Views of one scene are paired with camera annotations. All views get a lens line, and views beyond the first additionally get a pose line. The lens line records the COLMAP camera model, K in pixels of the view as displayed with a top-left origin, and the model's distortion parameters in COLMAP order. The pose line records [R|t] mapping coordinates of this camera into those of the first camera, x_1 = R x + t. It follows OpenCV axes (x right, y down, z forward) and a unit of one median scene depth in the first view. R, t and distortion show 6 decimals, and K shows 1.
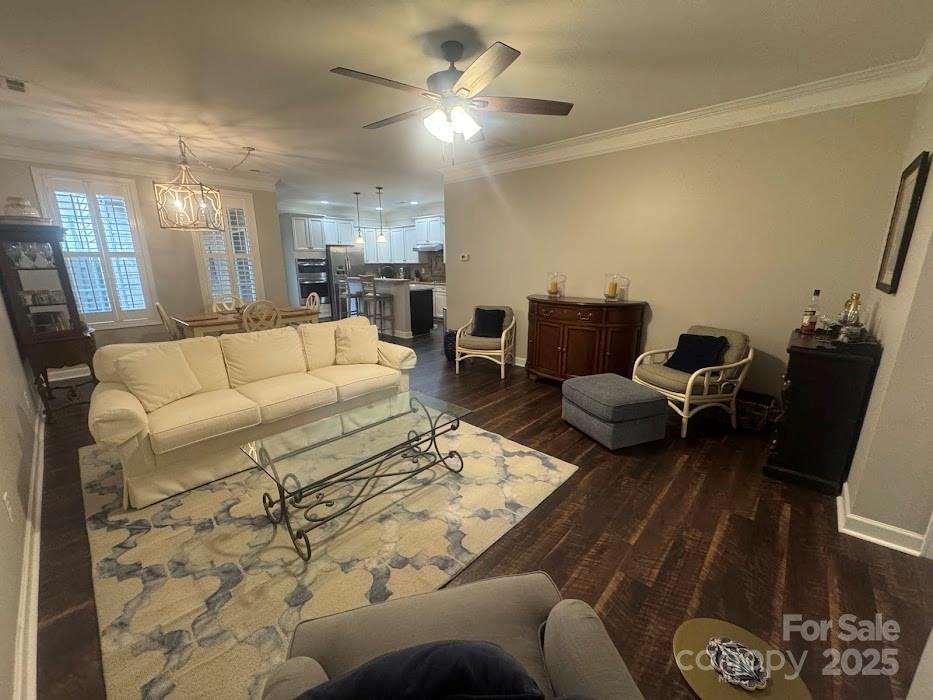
lens RADIAL K [[371.8, 0, 466.1], [0, 371.8, 349.7], [0, 0, 1]] dist [-0.001955, -0.000682]
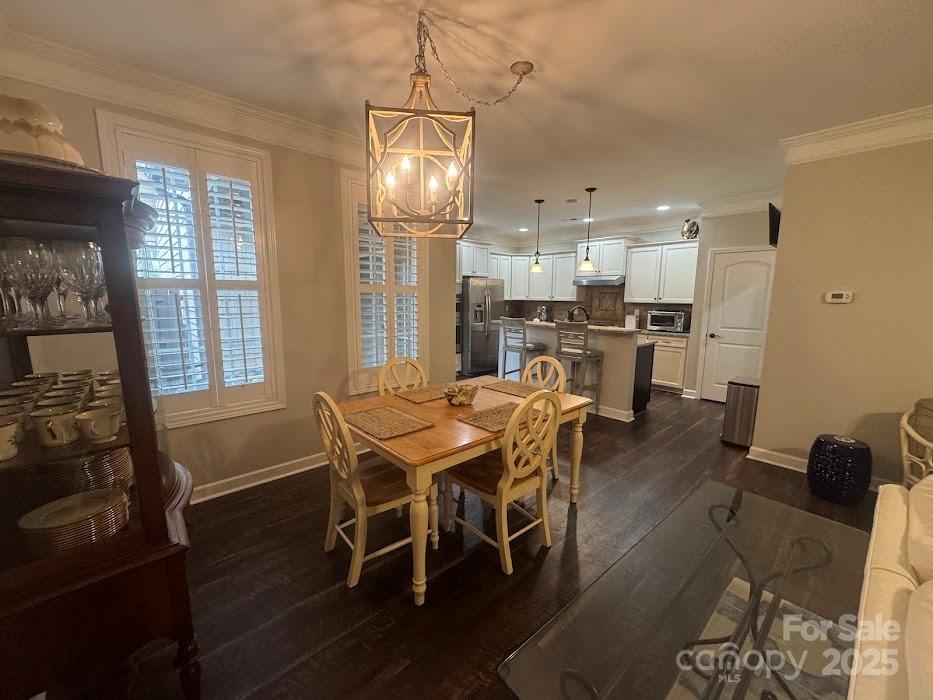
lens RADIAL K [[371.8, 0, 465.6], [0, 371.8, 351.8], [0, 0, 1]] dist [-0.001955, -0.000682]
pose [[0.995574, 0.025165, -0.090544, -0.327263], [-0.032676, 0.996059, -0.082456, -0.075313], [0.088113, 0.085050, 0.992473, 0.300421]]
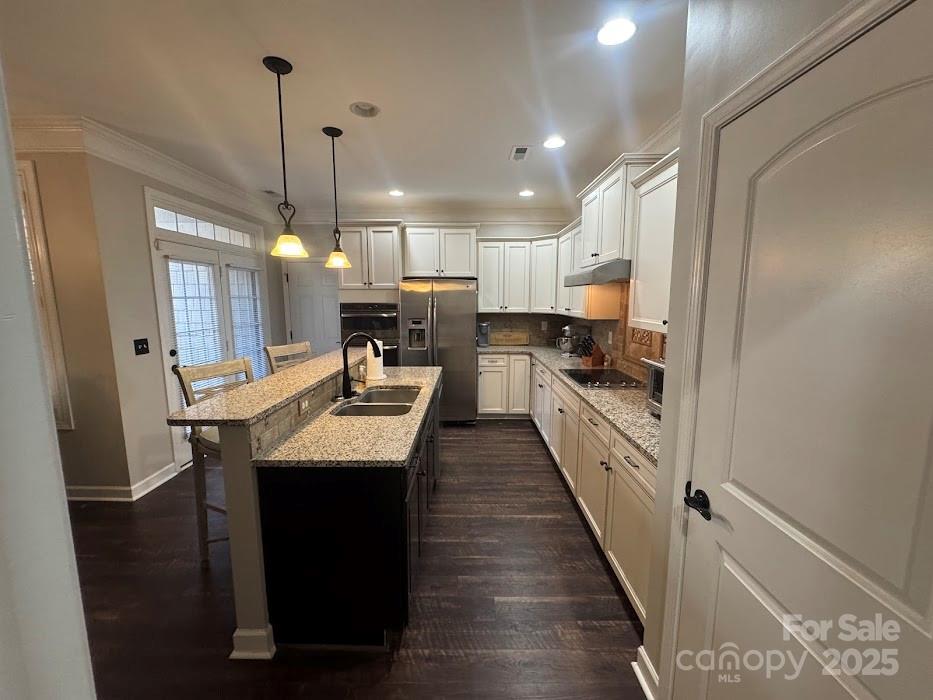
lens RADIAL K [[371.8, 0, 466.1], [0, 371.8, 351.8], [0, 0, 1]] dist [-0.001955, -0.000682]
pose [[0.669749, 0.110860, -0.734266, 0.075176], [-0.177435, 0.984043, -0.013273, -0.207559], [0.721077, 0.139174, 0.678733, 0.797999]]
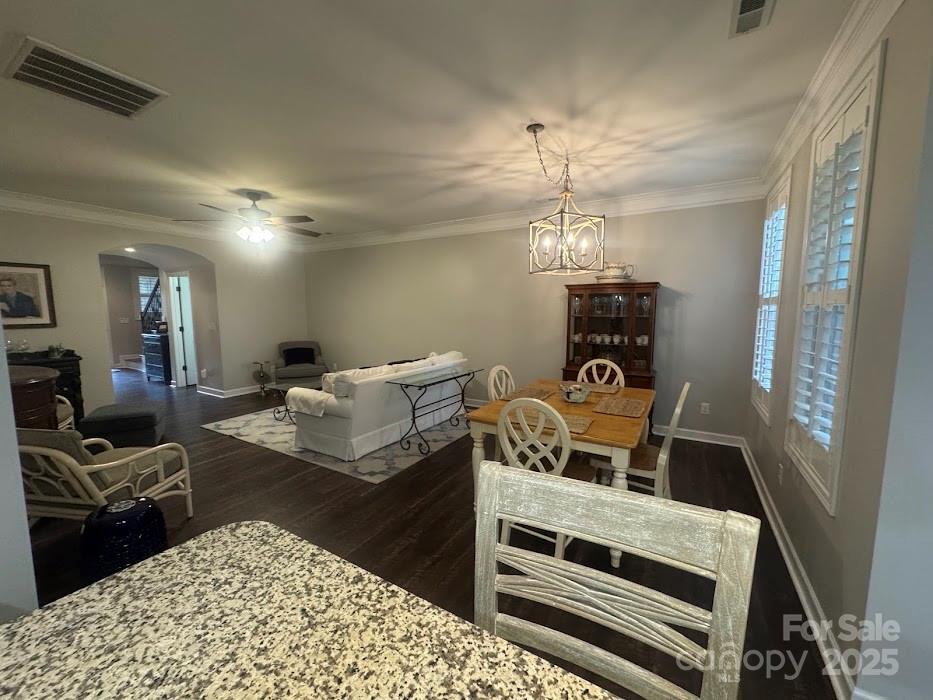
lens RADIAL K [[371.8, 0, 463.9], [0, 371.8, 347.2], [0, 0, 1]] dist [-0.001955, -0.000682]
pose [[-0.978700, 0.025999, -0.203640, -0.185257], [-0.042523, 0.944763, 0.324983, -0.215704], [0.200841, 0.326720, -0.923535, 0.888907]]
